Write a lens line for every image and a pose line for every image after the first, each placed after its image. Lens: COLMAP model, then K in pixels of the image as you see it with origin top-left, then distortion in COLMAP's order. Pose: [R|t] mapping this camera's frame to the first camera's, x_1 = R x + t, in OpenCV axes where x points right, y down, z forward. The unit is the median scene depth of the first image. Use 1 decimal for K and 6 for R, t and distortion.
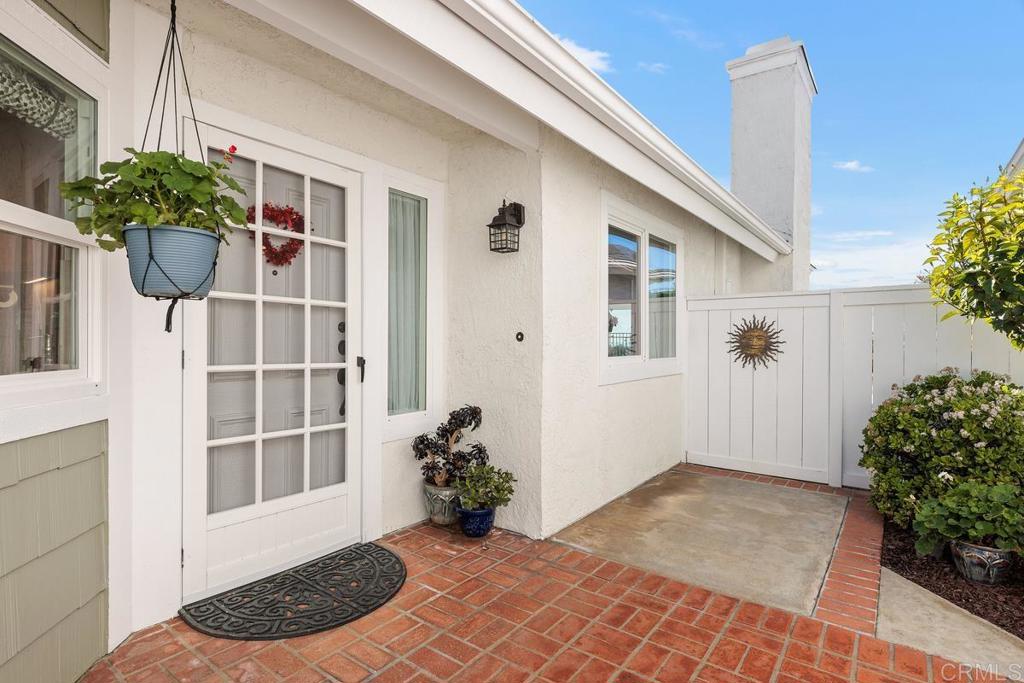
lens RADIAL K [[517.7, 0, 512.0], [0, 517.7, 341.5], [0, 0, 1]] dist [0.003681, 0.000445]
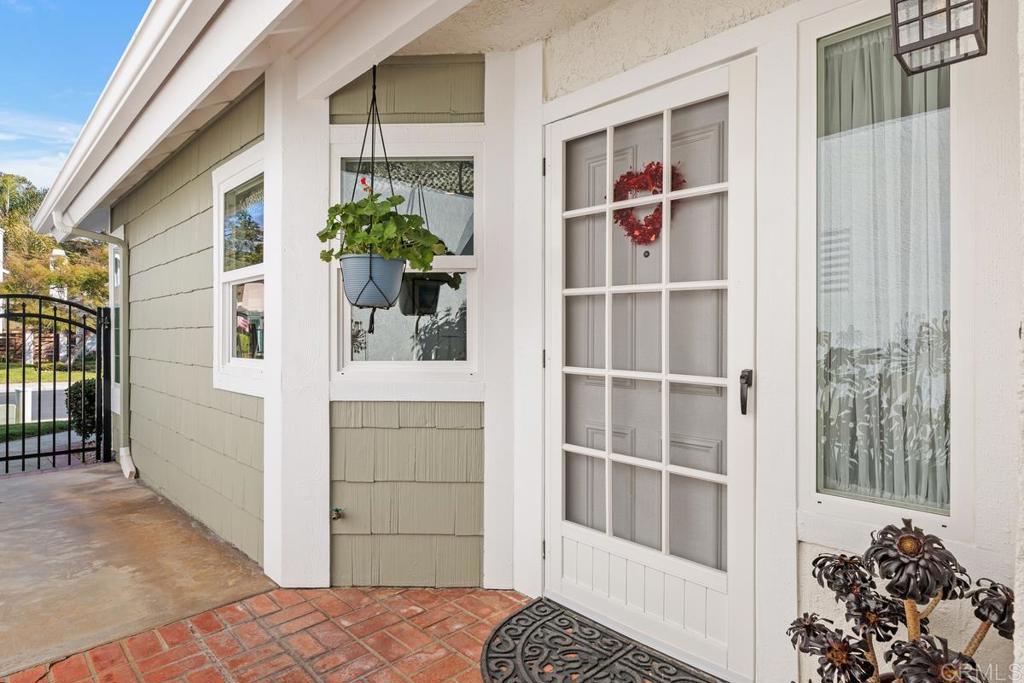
lens RADIAL K [[572.5, 0, 513.5], [0, 572.5, 338.5], [0, 0, 1]] dist [-0.001287, -0.000632]
pose [[-0.168791, -0.002368, -0.985649, 0.390083], [-0.007390, 0.999972, -0.001137, -0.003103], [0.985624, 0.007092, -0.168804, 0.871634]]
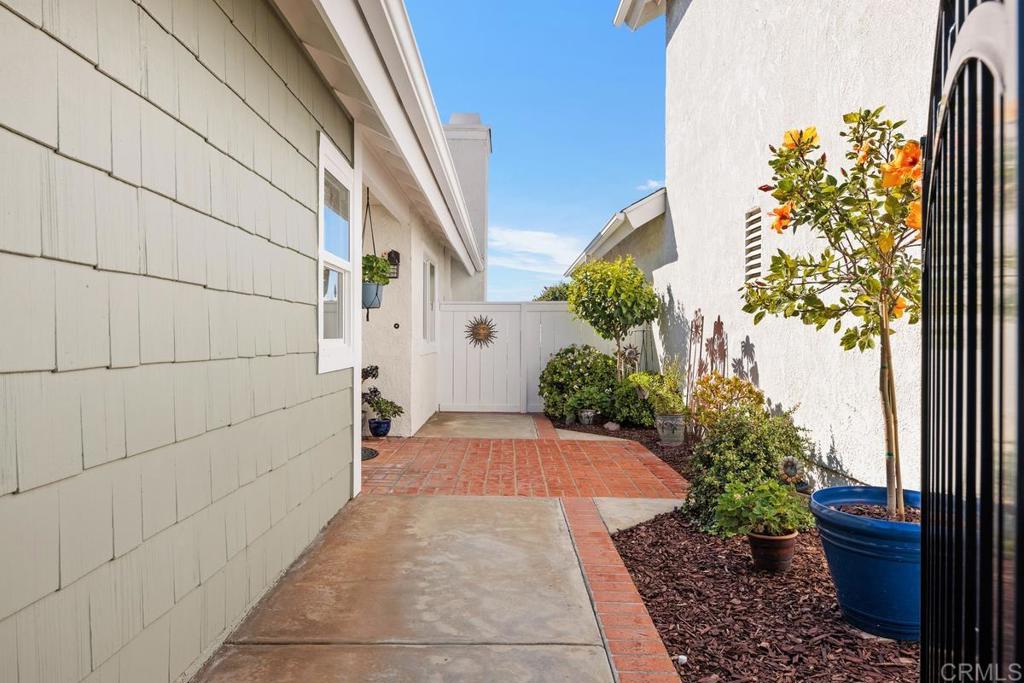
lens RADIAL K [[664.9, 0, 511.1], [0, 664.9, 338.0], [0, 0, 1]] dist [-0.002690, -0.000228]
pose [[0.796146, 0.000499, 0.605104, -1.128293], [-0.000745, 1.000000, 0.000156, 0.033312], [-0.605104, -0.000575, 0.796146, -1.126818]]
